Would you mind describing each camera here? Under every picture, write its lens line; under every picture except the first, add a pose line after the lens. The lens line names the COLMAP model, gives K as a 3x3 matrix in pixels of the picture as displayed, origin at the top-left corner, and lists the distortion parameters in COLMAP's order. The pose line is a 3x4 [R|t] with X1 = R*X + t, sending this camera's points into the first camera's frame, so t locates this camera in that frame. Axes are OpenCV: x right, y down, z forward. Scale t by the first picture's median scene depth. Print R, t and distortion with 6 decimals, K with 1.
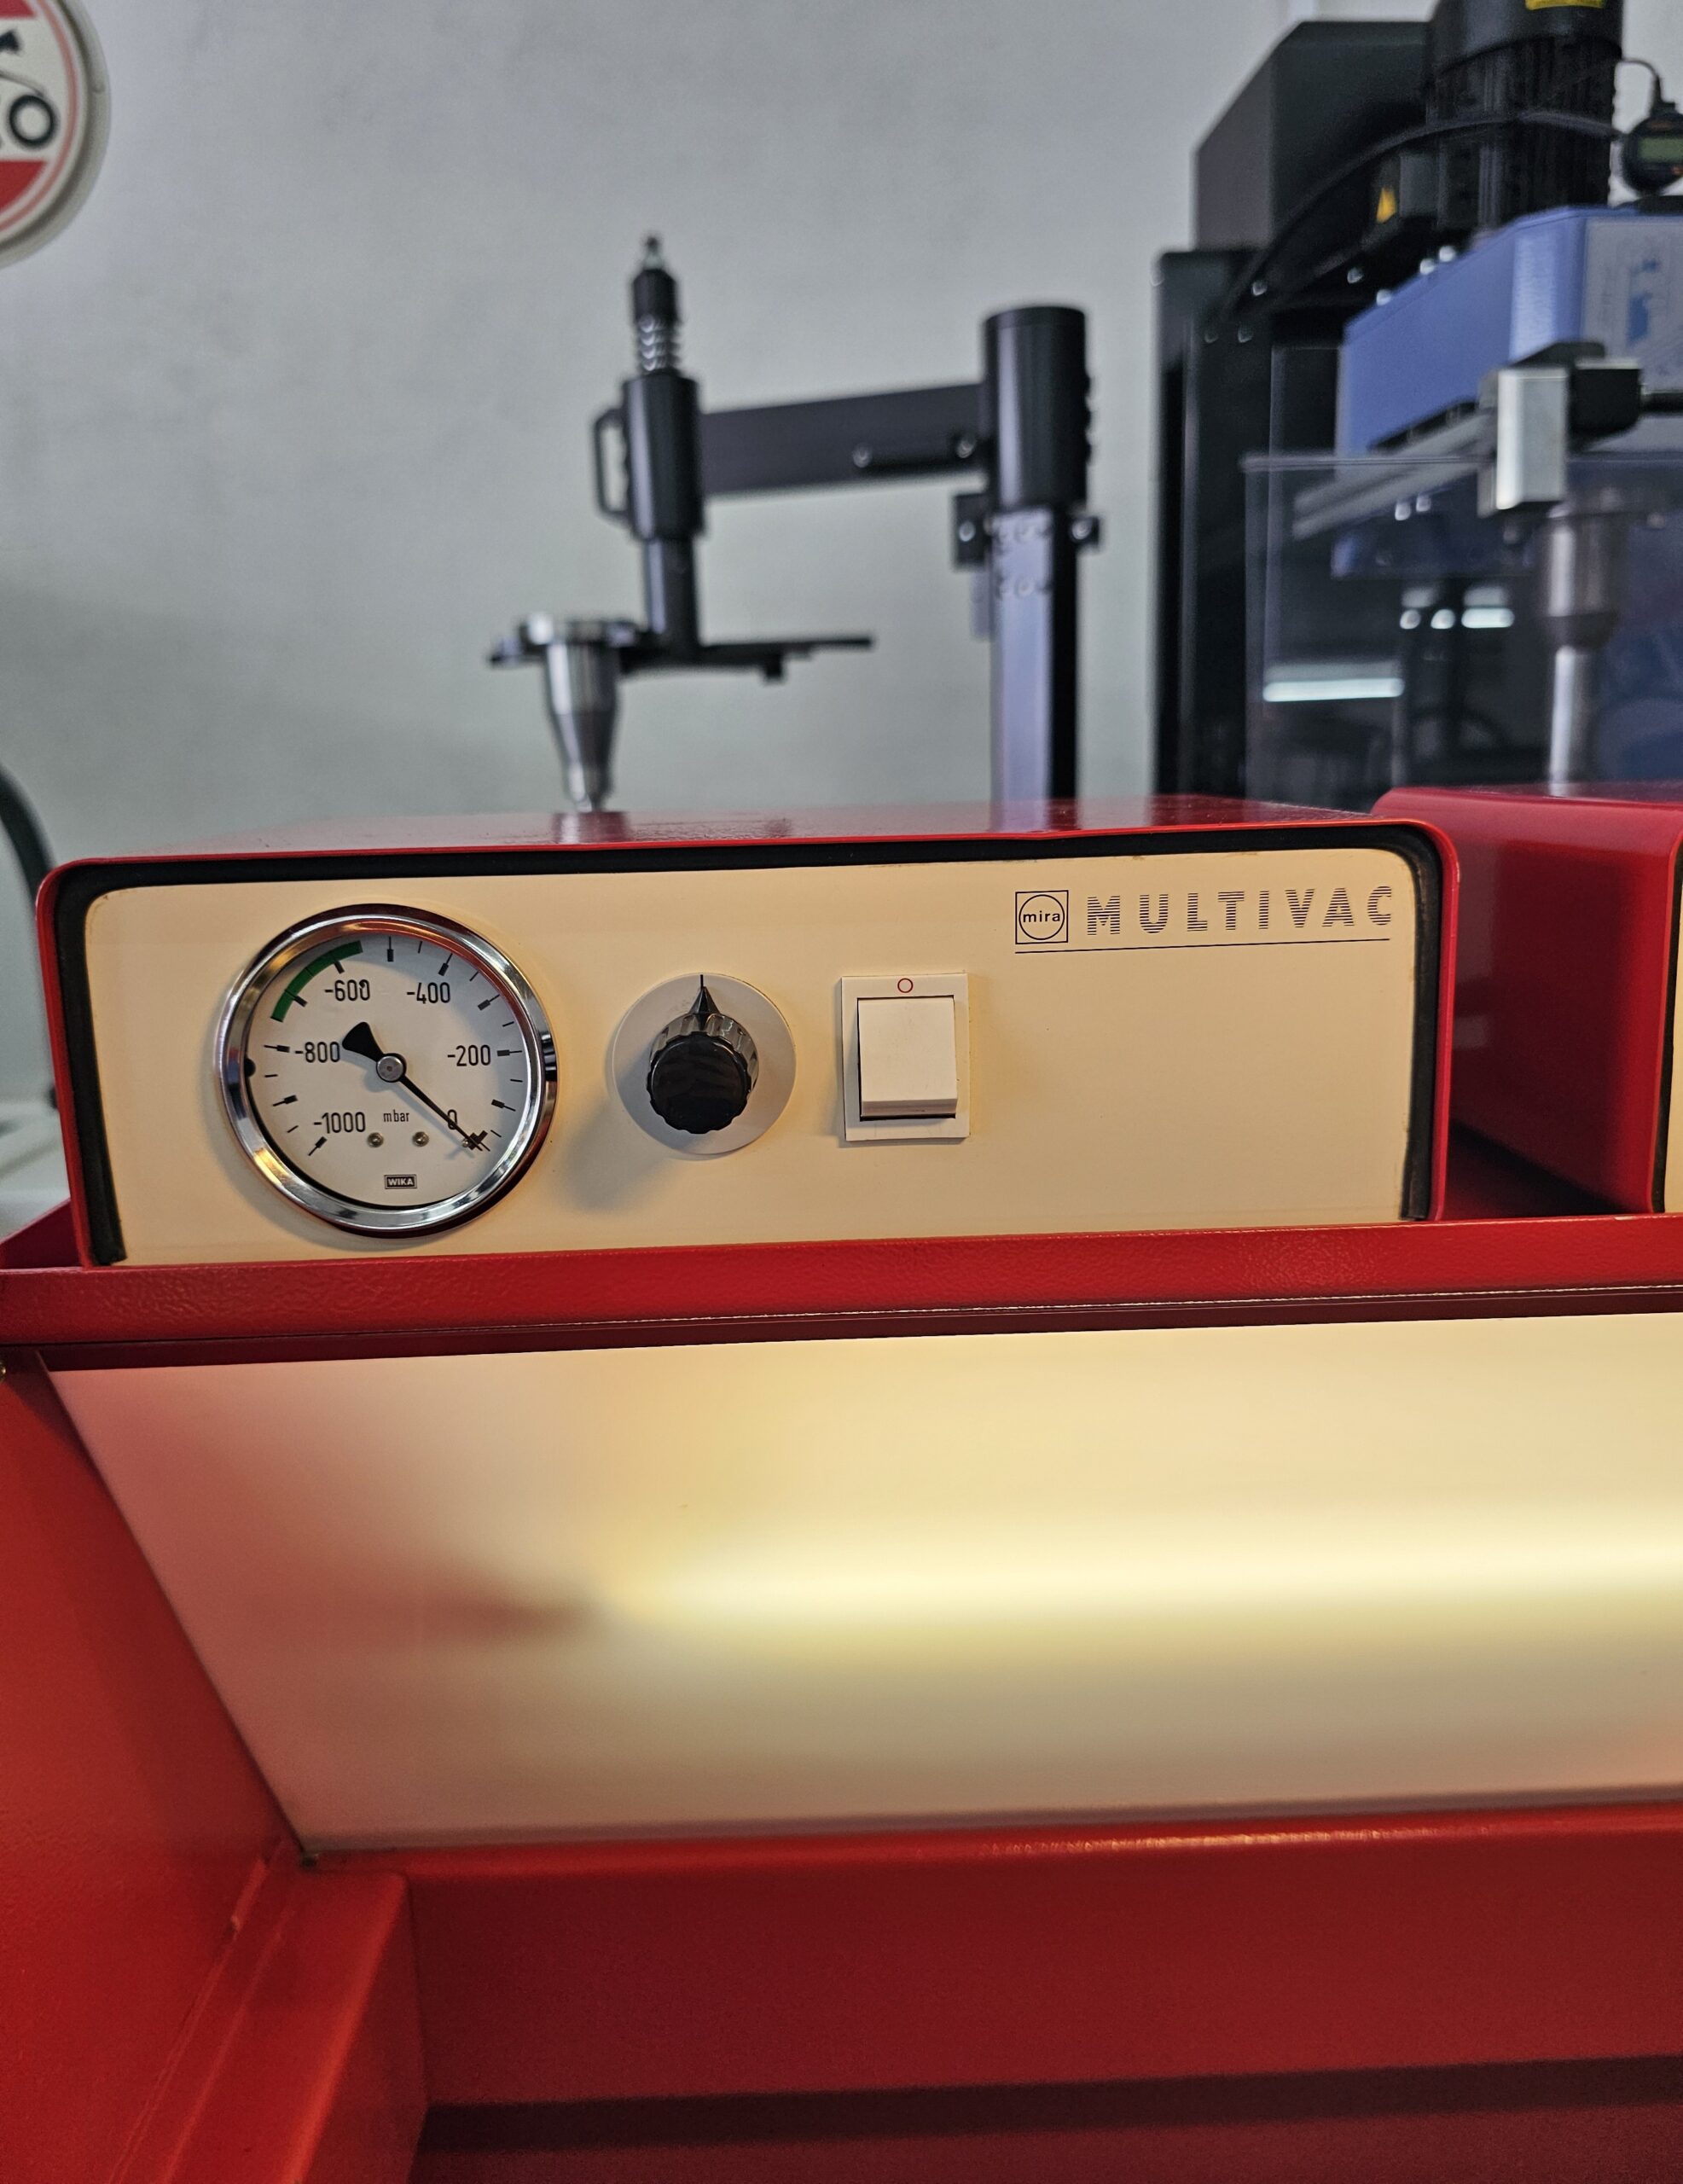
lens RADIAL K [[1546.1, 0, 831.1], [0, 1546.1, 1072.6], [0, 0, 1]] dist [-0.009498, -0.015515]
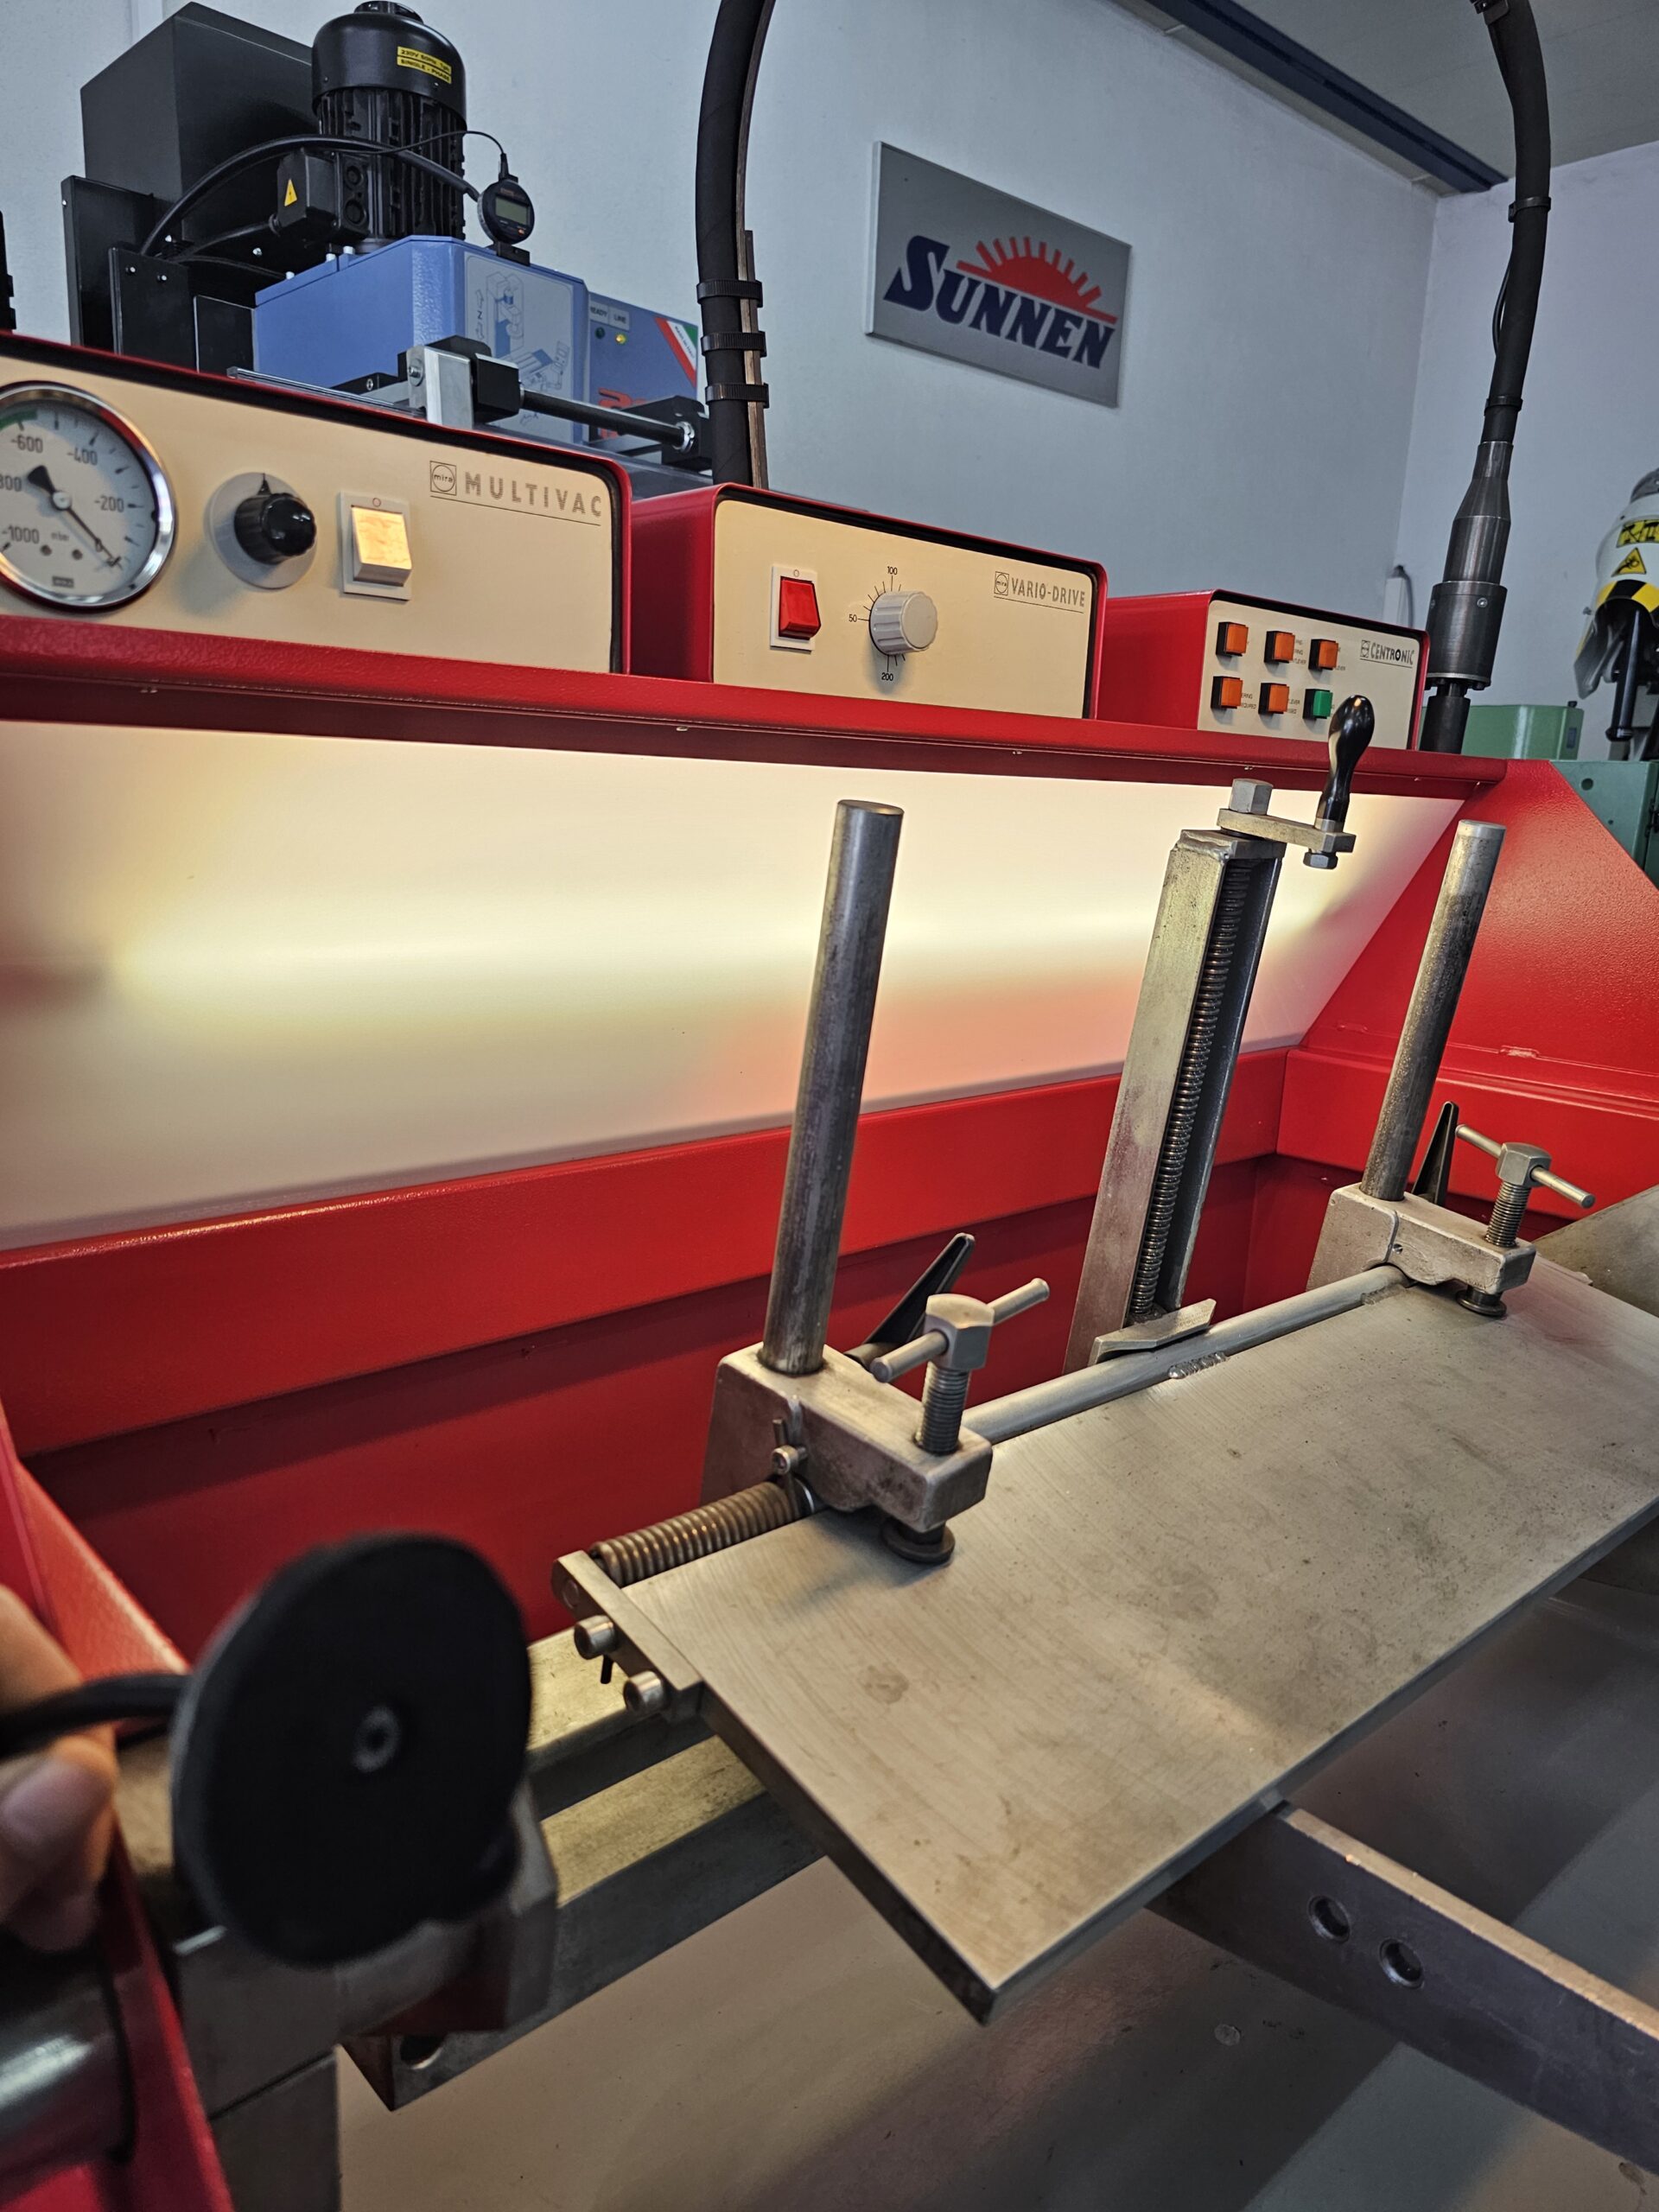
lens RADIAL K [[1498.1, 0, 809.0], [0, 1498.1, 1130.4], [0, 0, 1]] dist [0.036228, -0.038454]
pose [[0.752738, -0.086656, 0.652592, -0.206166], [0.073700, 0.996160, 0.047268, 0.165145], [-0.654182, 0.012515, 0.756234, -0.171548]]
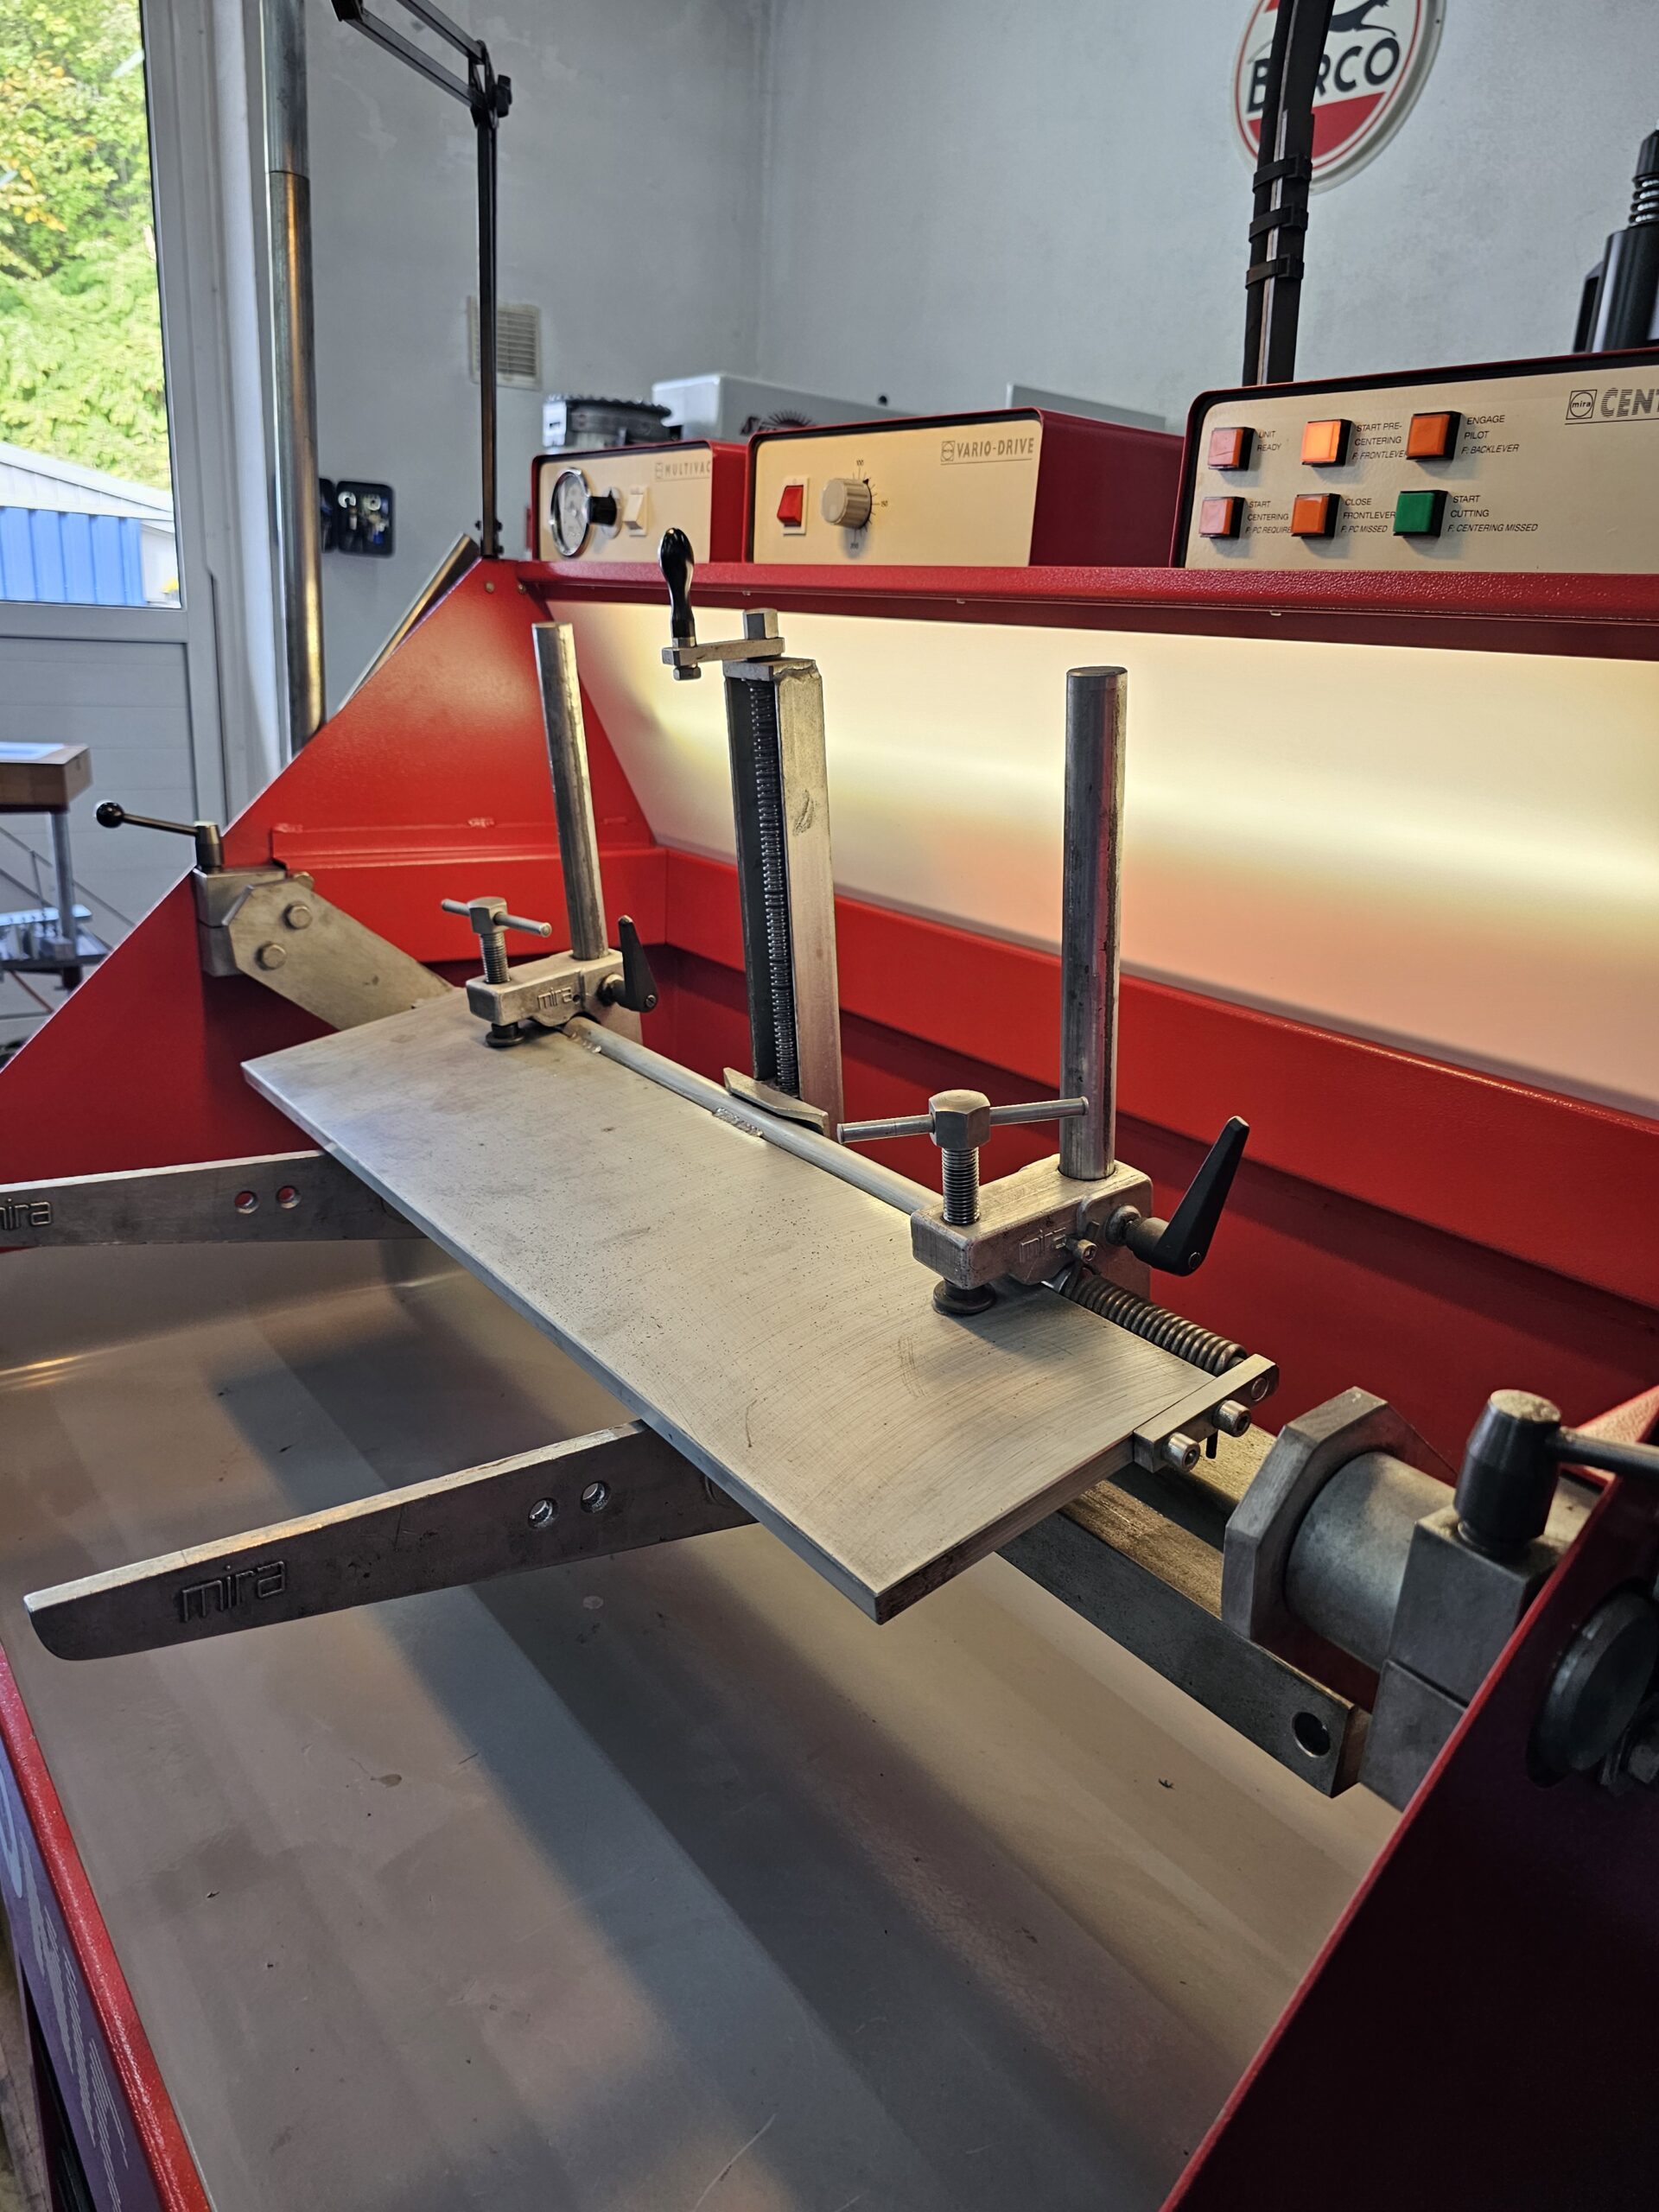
lens RADIAL K [[1498.1, 0, 818.9], [0, 1498.1, 1110.5], [0, 0, 1]] dist [0.036228, -0.038454]
pose [[0.586008, 0.310872, -0.748300, 0.935791], [-0.241167, 0.948542, 0.205198, 0.137712], [0.773585, 0.060218, 0.630825, -0.236528]]
